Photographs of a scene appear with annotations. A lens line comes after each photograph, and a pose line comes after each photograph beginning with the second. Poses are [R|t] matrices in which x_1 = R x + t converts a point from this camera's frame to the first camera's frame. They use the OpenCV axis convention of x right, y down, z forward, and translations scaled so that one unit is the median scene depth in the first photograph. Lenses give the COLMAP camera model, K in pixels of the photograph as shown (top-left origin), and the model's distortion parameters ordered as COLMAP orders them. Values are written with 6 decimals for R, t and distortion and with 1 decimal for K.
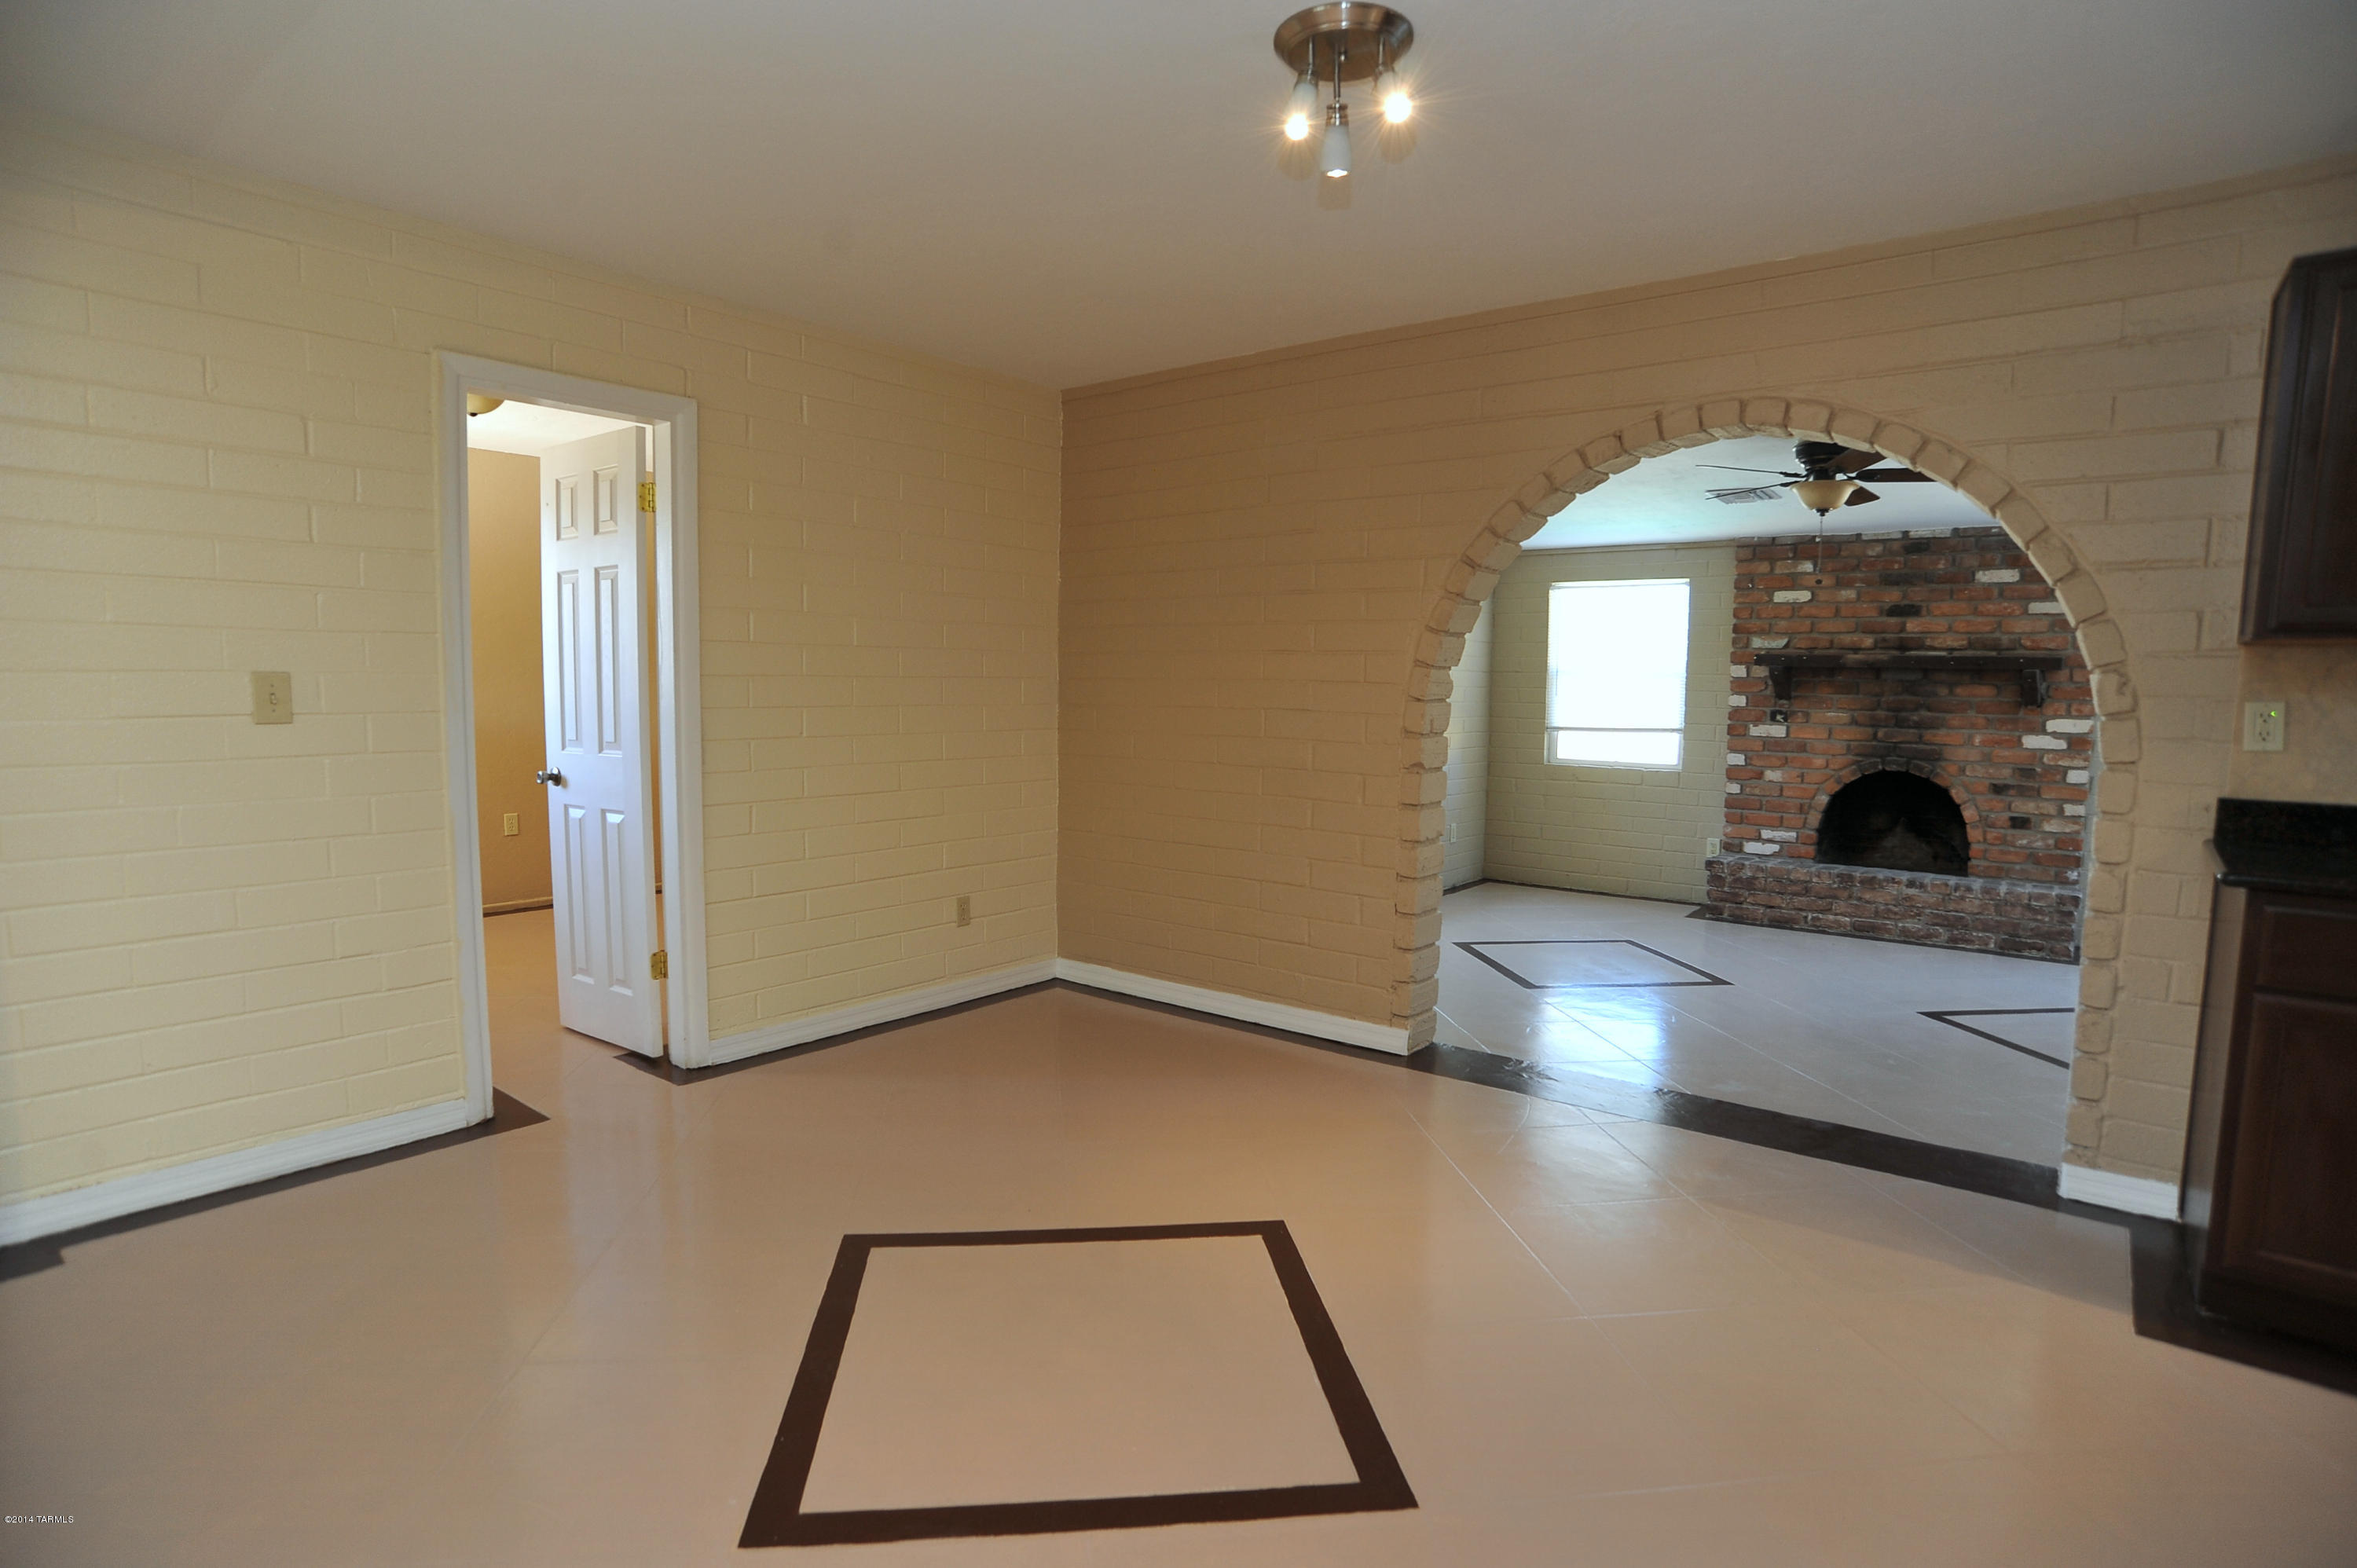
lens RADIAL K [[1195.8, 0, 1172.8], [0, 1195.8, 798.8], [0, 0, 1]] dist [-0.106251, 0.054792]
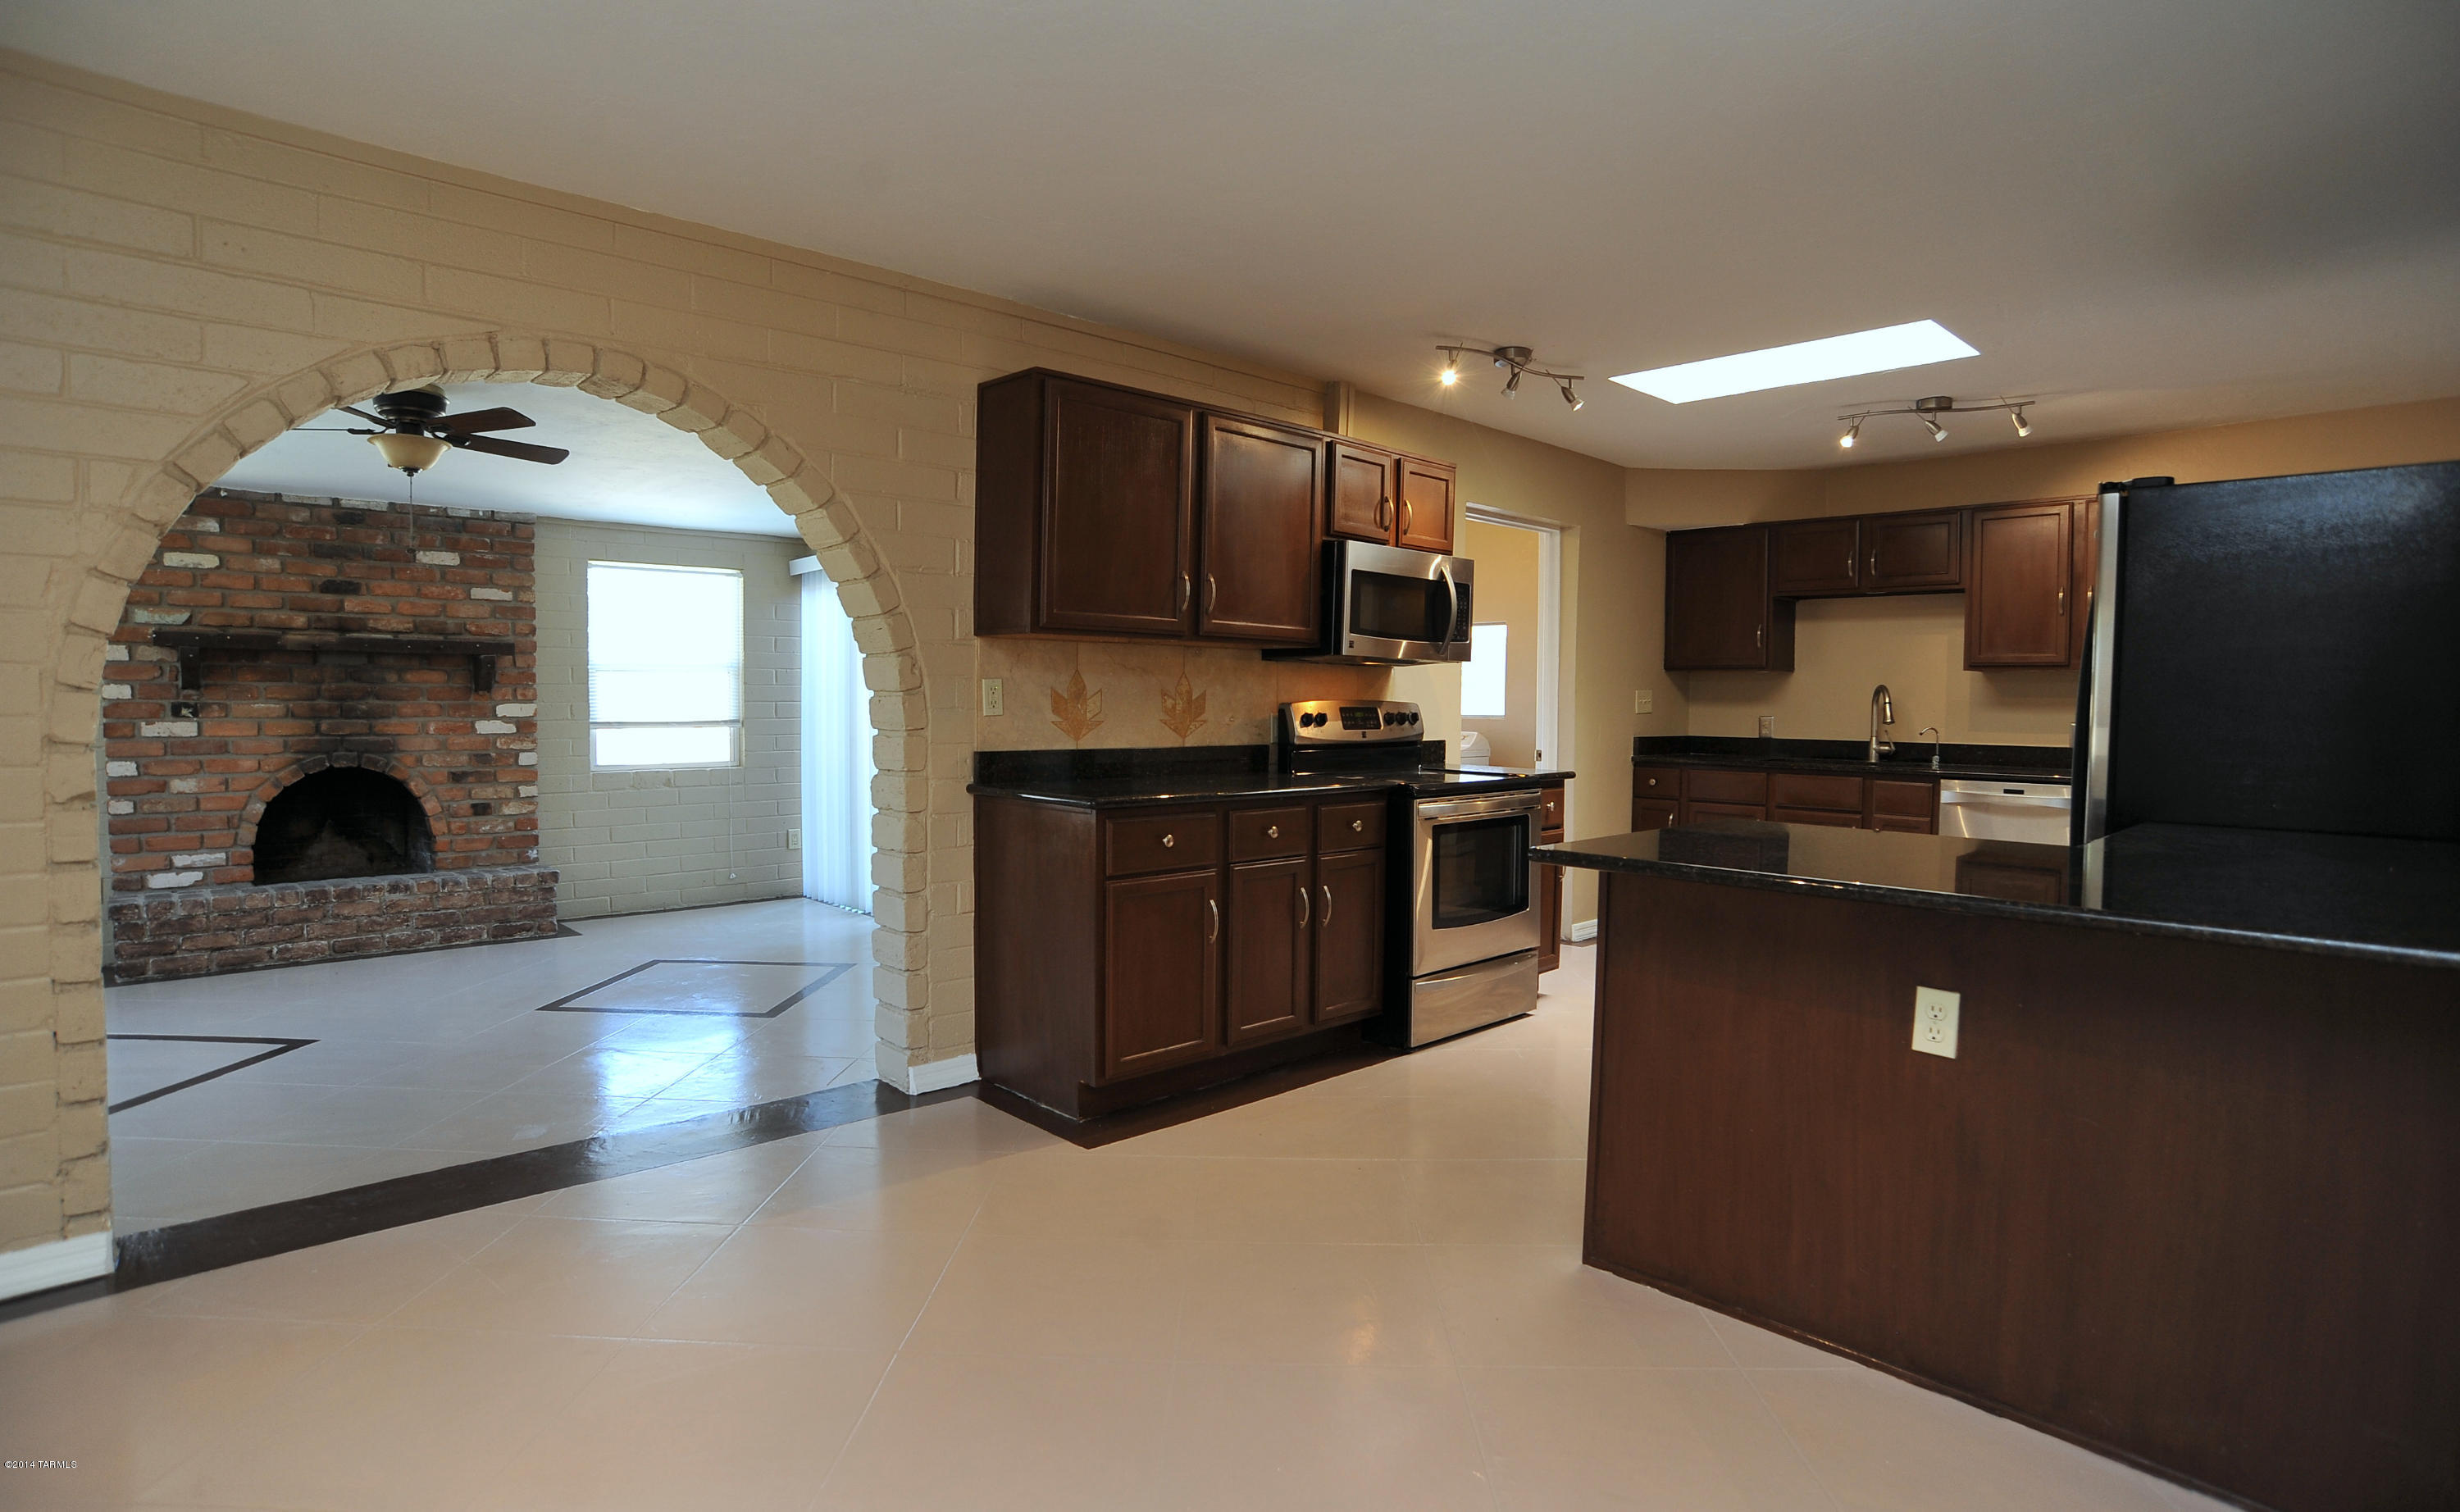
lens RADIAL K [[1236.3, 0, 1230.0], [0, 1236.3, 756.0], [0, 0, 1]] dist [-0.103530, 0.044892]
pose [[0.137671, -0.058841, 0.988729, -0.185250], [0.089175, 0.994916, 0.046792, -0.015018], [-0.986456, 0.081728, 0.142218, 0.205552]]
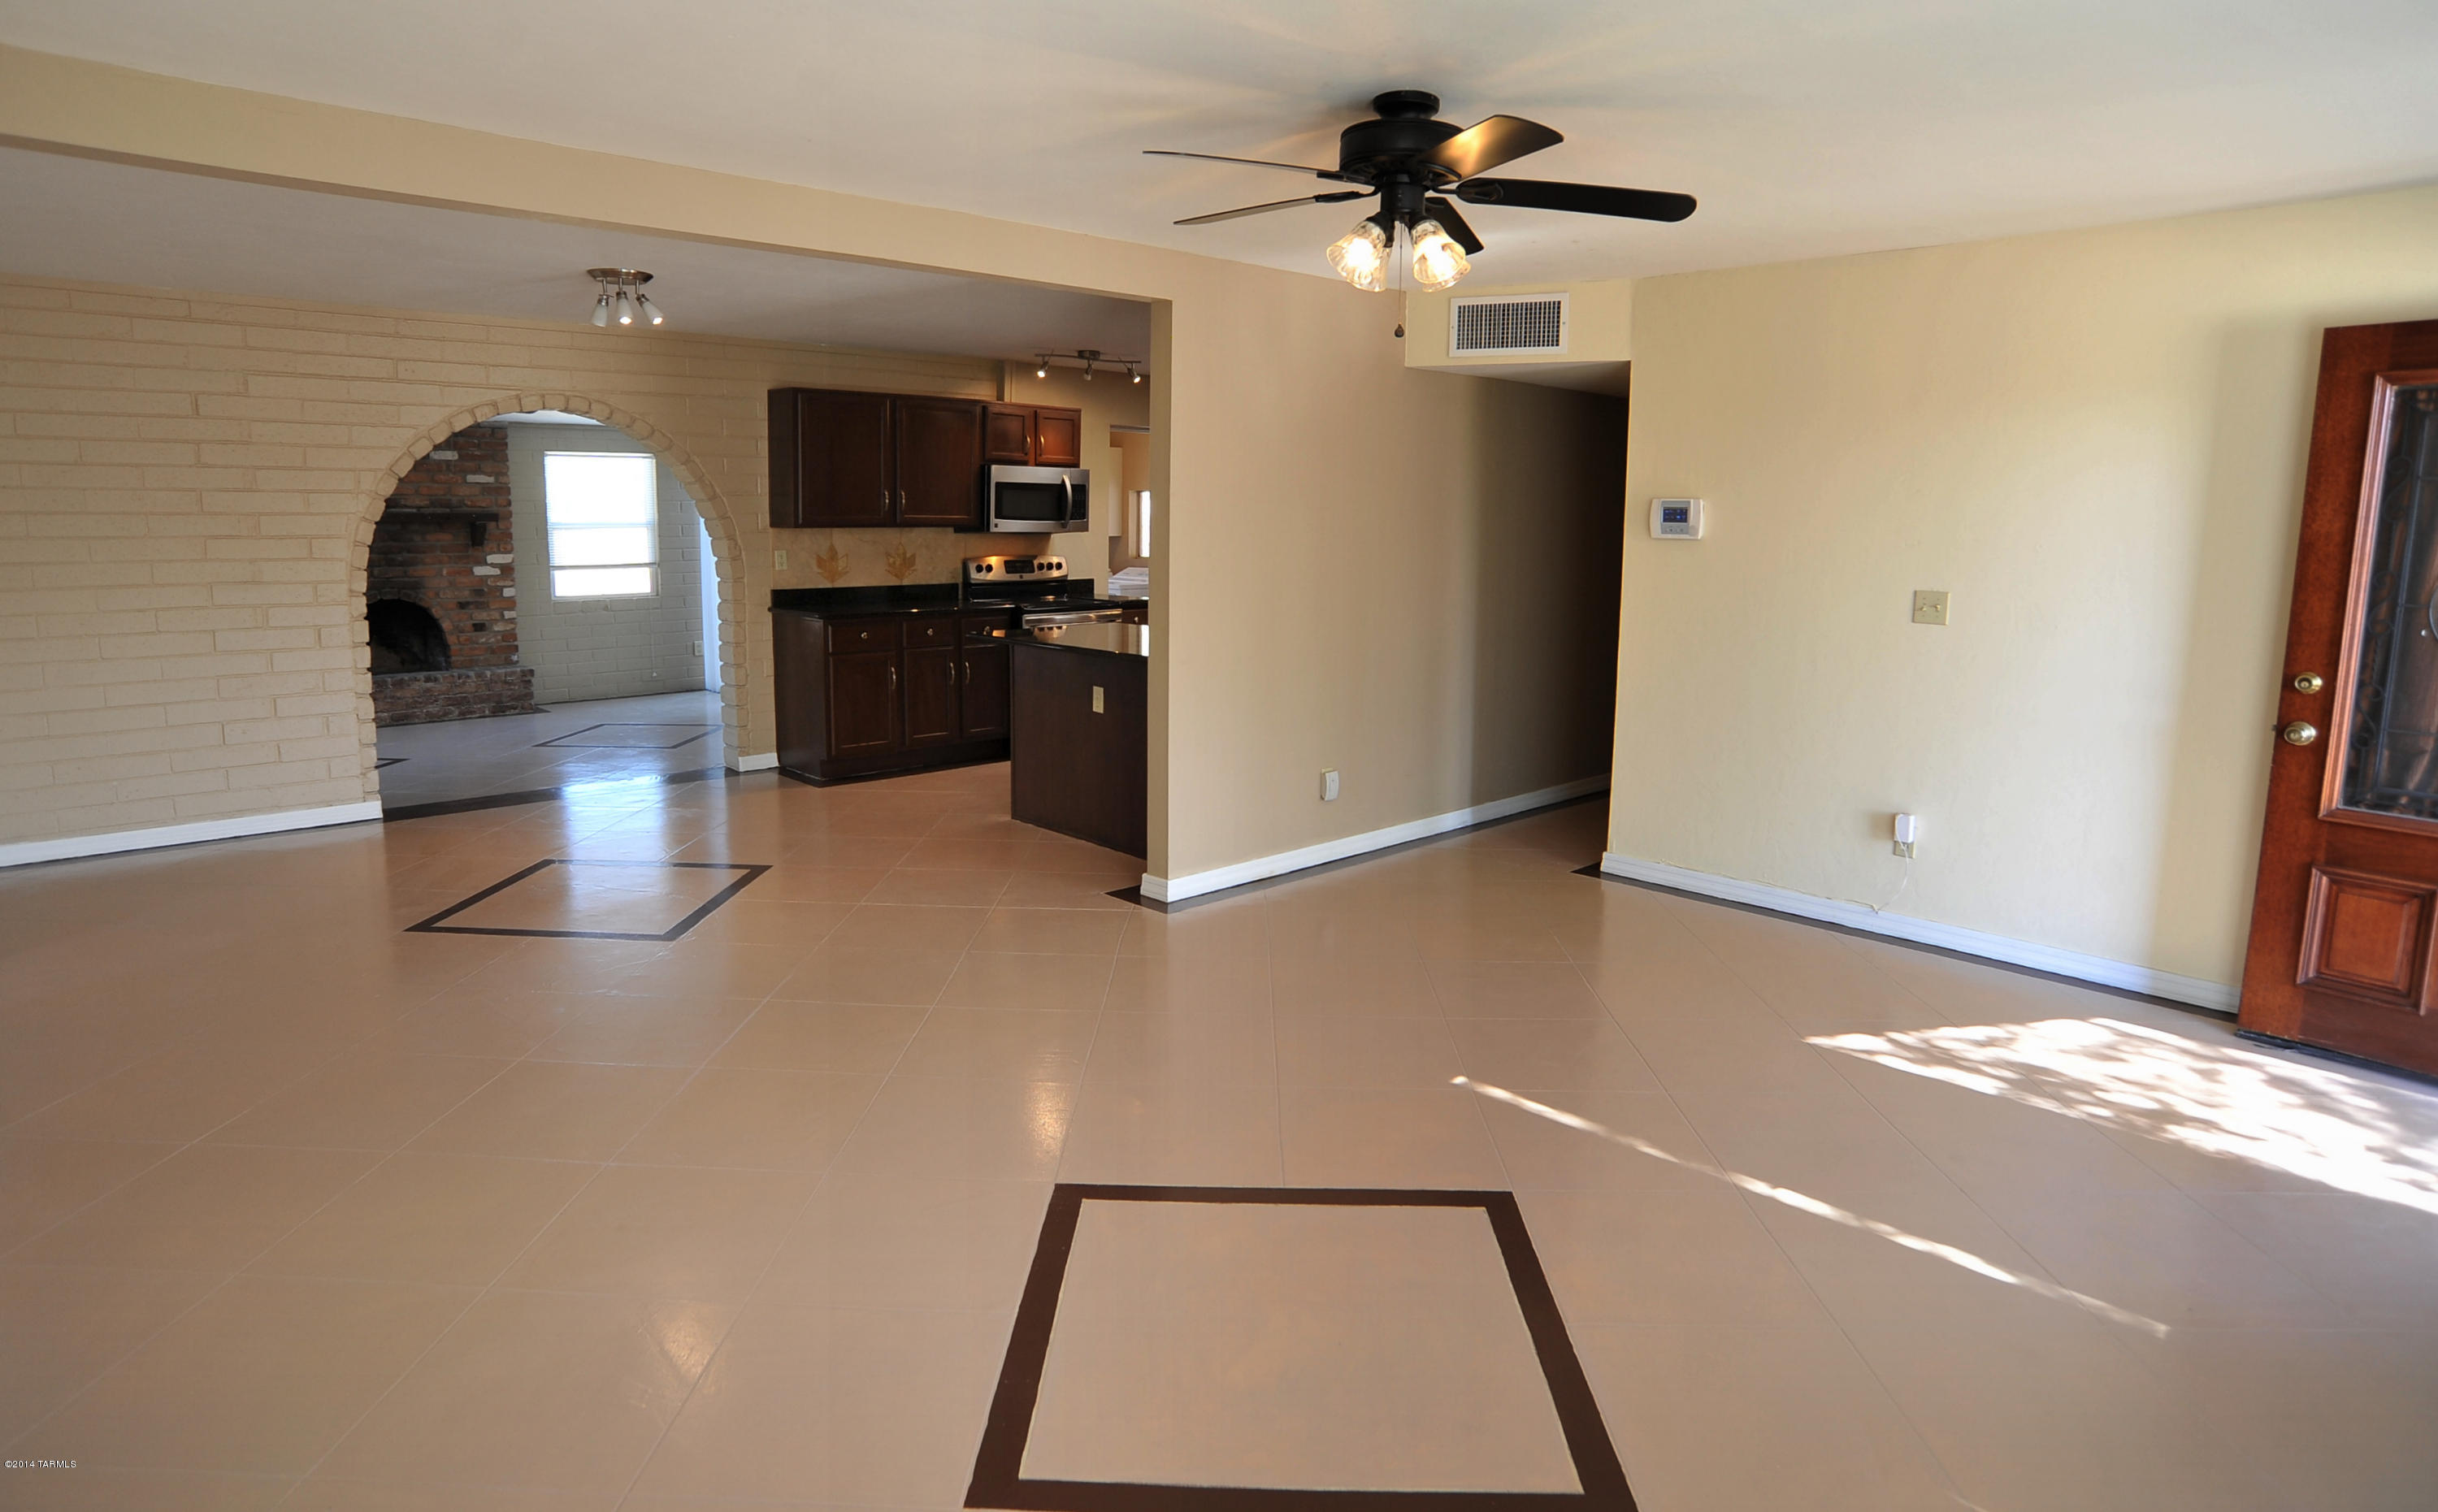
lens RADIAL K [[1329.7, 0, 1169.2], [0, 1329.7, 691.3], [0, 0, 1]] dist [-0.067309, 0.000611]
pose [[0.163799, -0.142441, 0.976156, -0.718981], [0.092380, 0.987387, 0.128579, -0.029557], [-0.982159, 0.069116, 0.174892, -0.134398]]
